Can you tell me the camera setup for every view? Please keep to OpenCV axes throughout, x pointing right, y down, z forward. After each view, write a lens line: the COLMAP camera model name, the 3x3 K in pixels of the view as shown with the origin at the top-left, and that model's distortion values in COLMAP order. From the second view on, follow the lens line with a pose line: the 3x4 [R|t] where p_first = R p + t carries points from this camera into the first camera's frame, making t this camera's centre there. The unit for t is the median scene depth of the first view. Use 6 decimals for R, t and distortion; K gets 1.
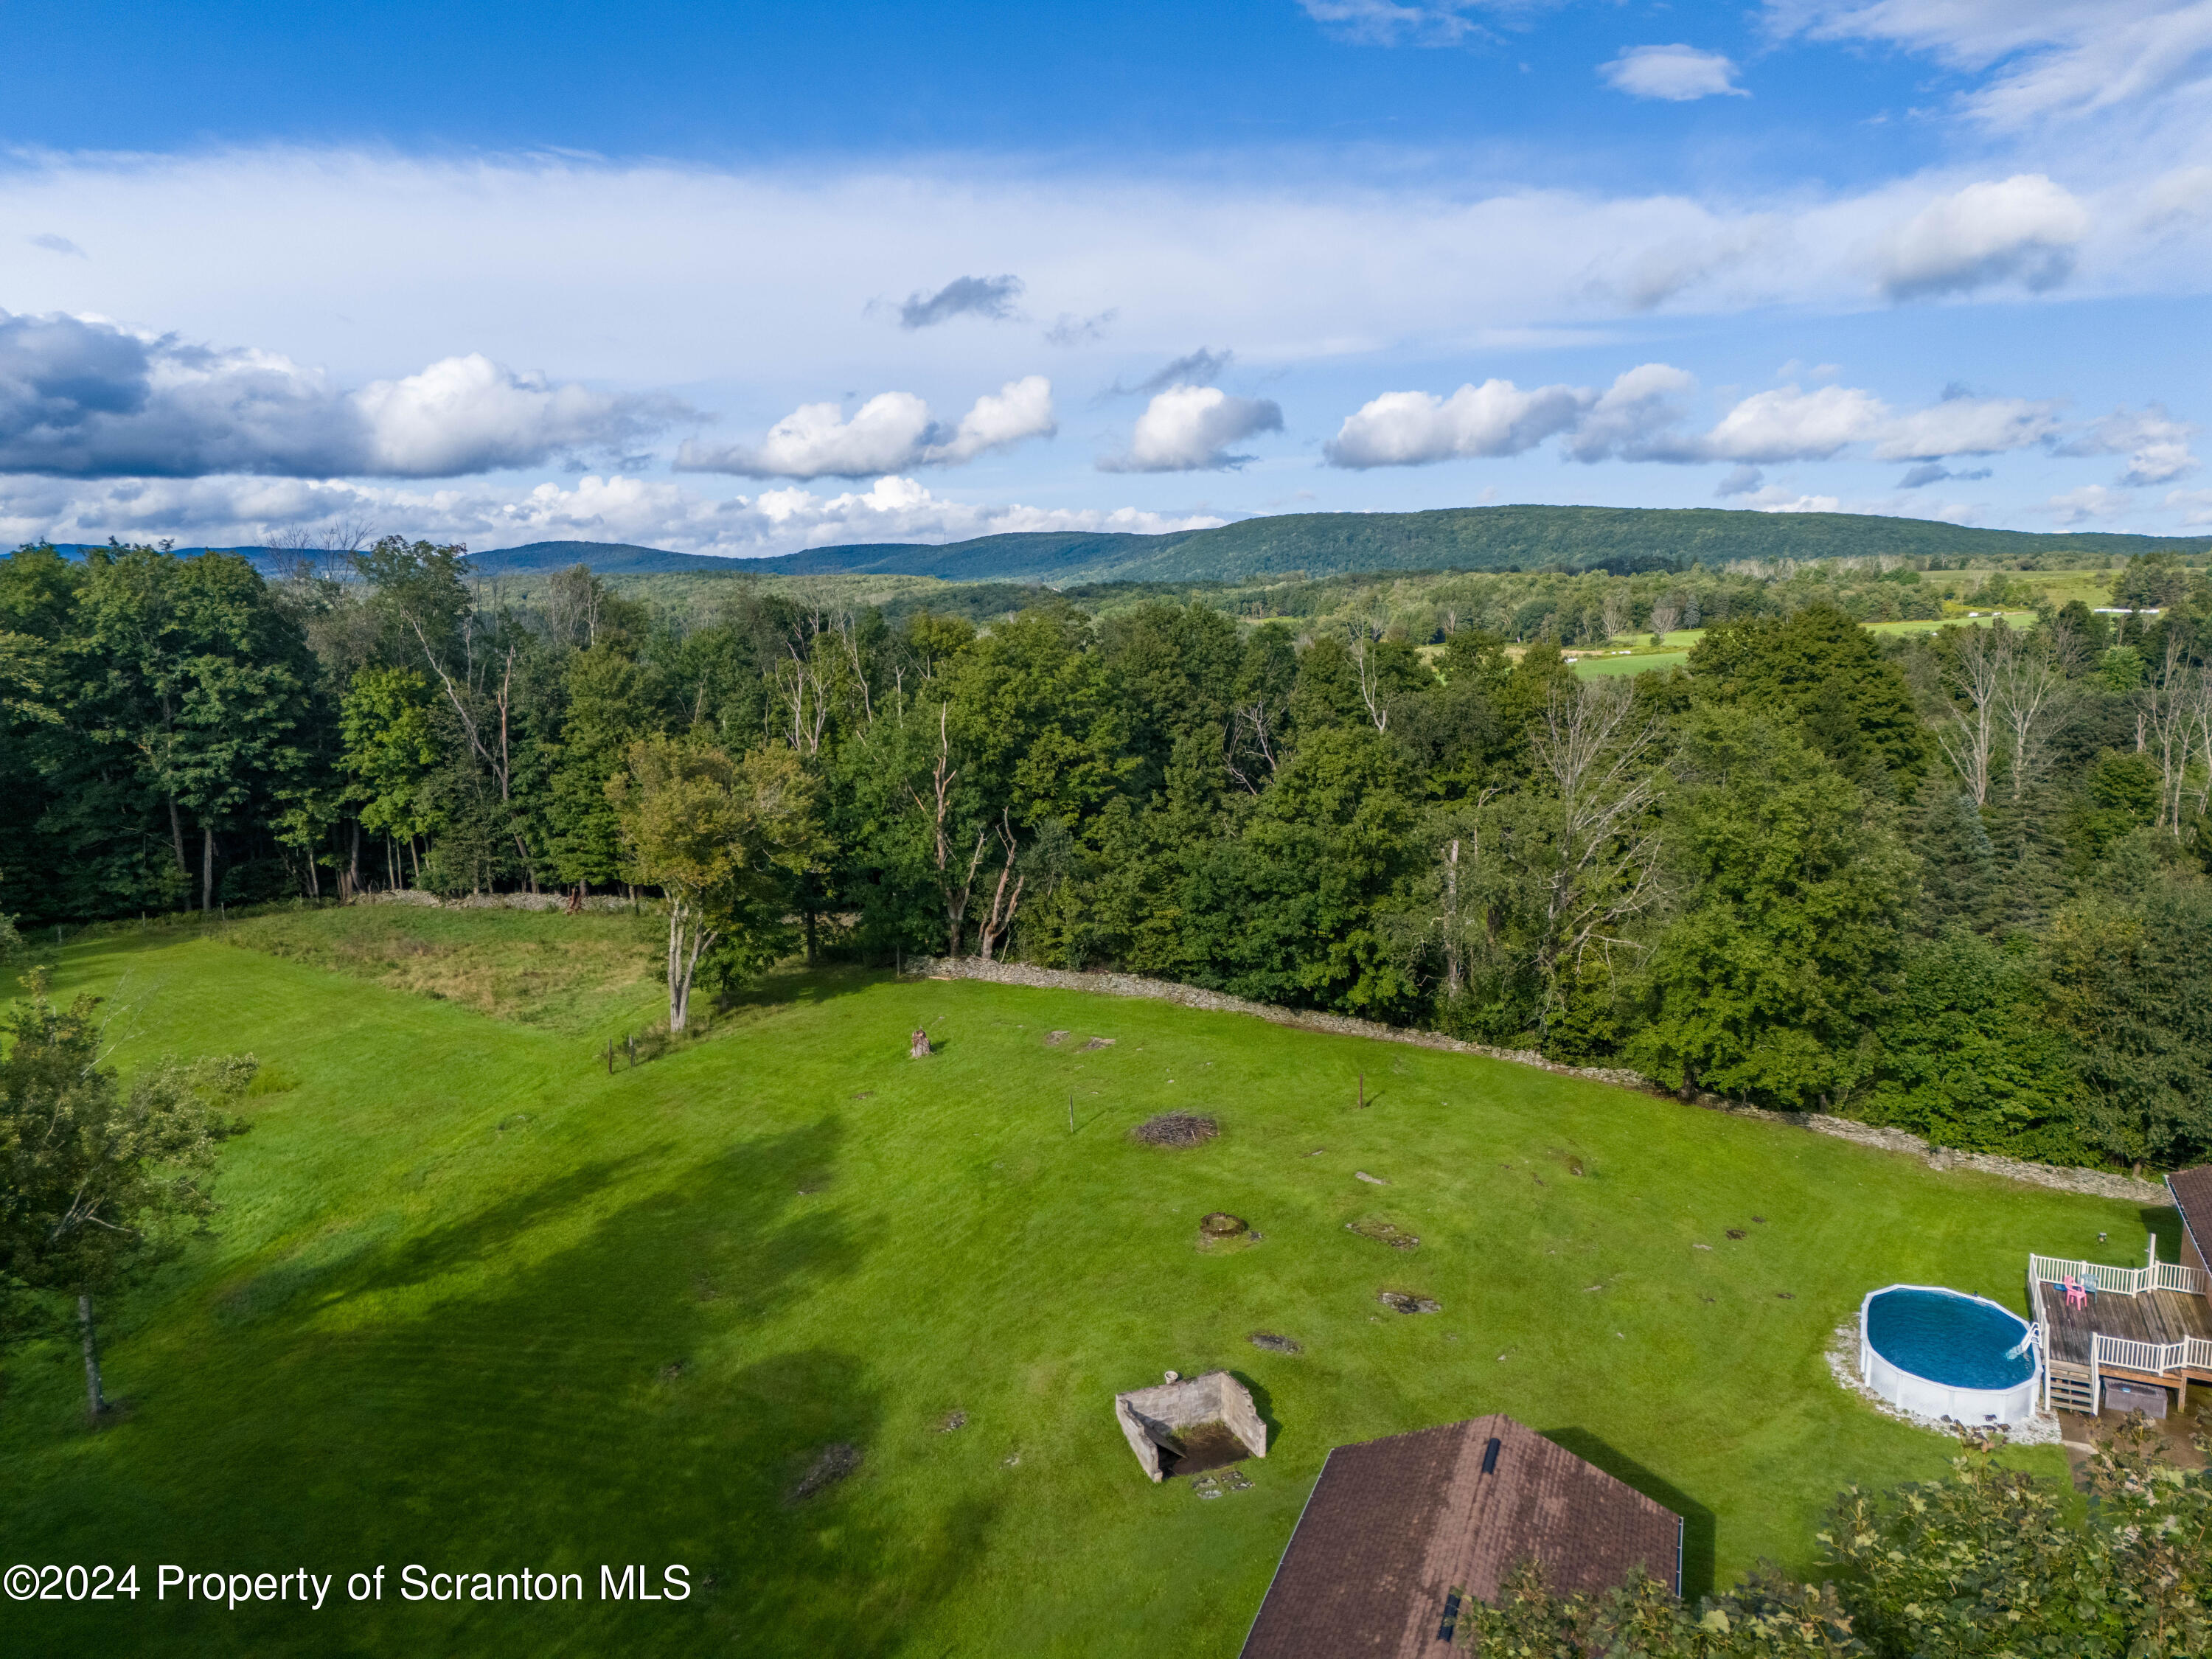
lens RADIAL K [[1602.4, 0, 1113.6], [0, 1602.4, 825.5], [0, 0, 1]] dist [0.082219, -0.077988]
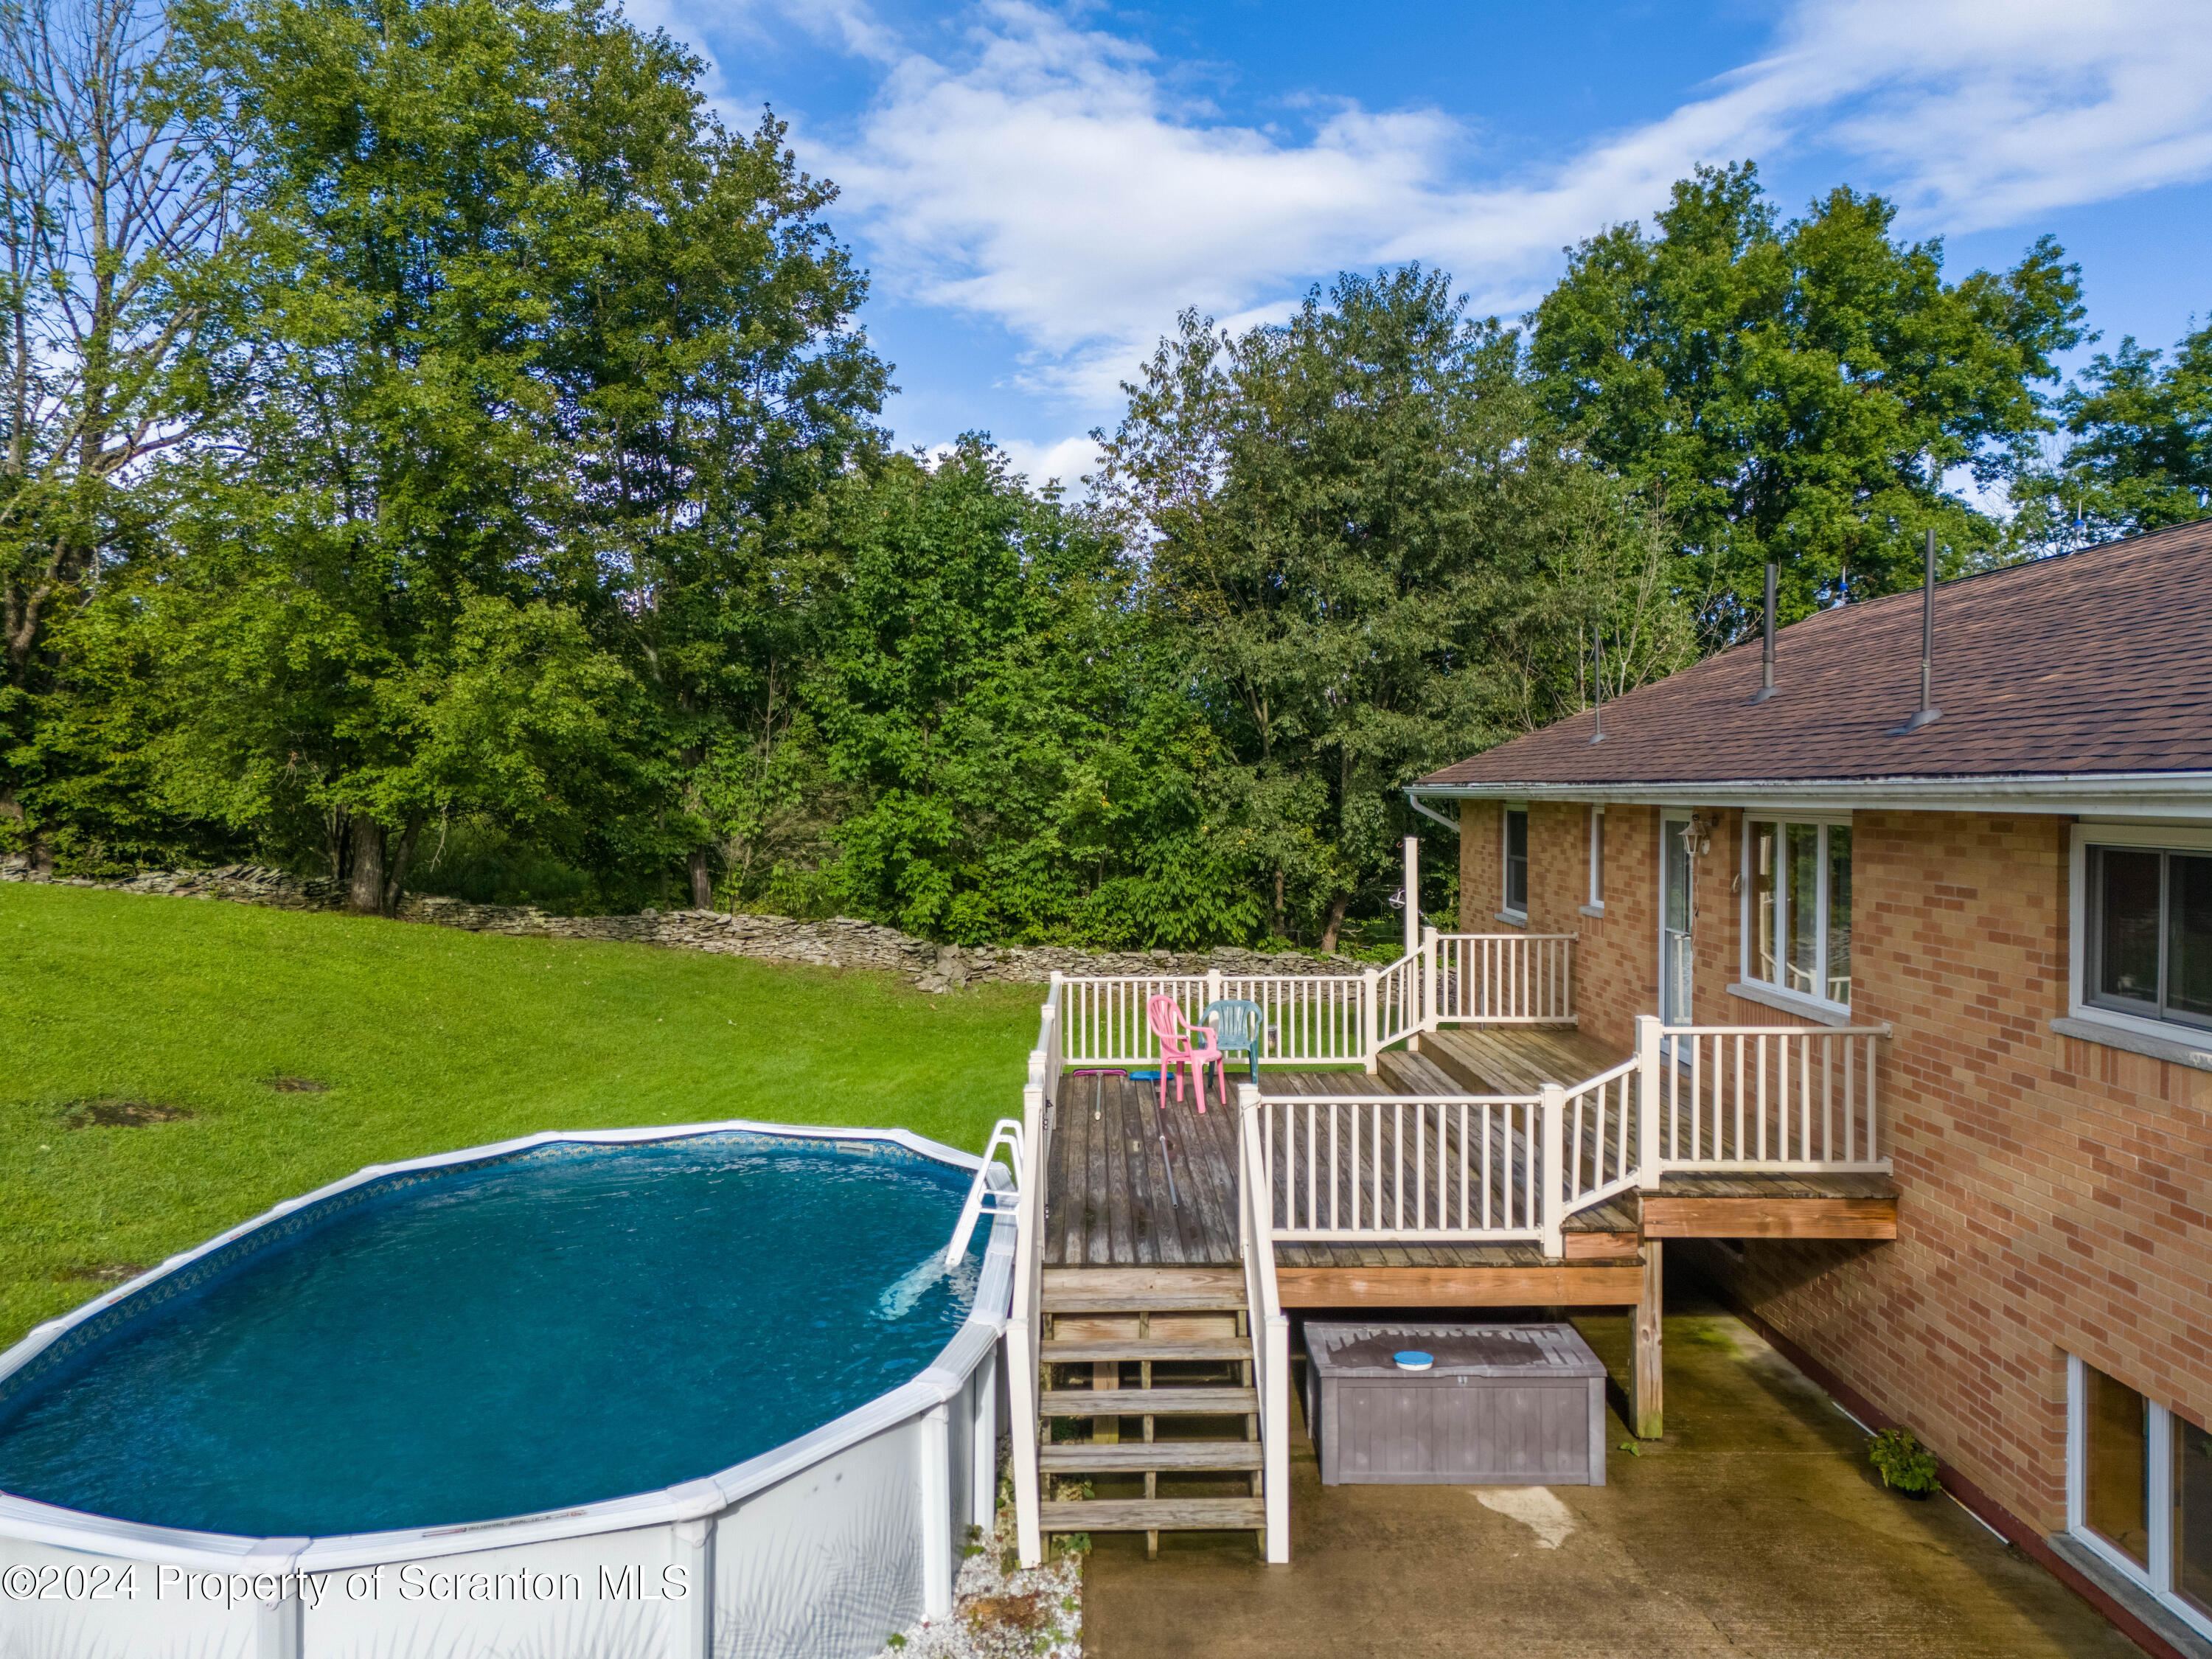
lens RADIAL K [[1602.4, 0, 1113.6], [0, 1602.4, 825.5], [0, 0, 1]] dist [0.082219, -0.077988]
pose [[0.898876, -0.004753, 0.438176, 0.463171], [0.062091, 0.991234, -0.116621, 0.277002], [-0.433781, 0.132035, 0.891292, 0.768613]]
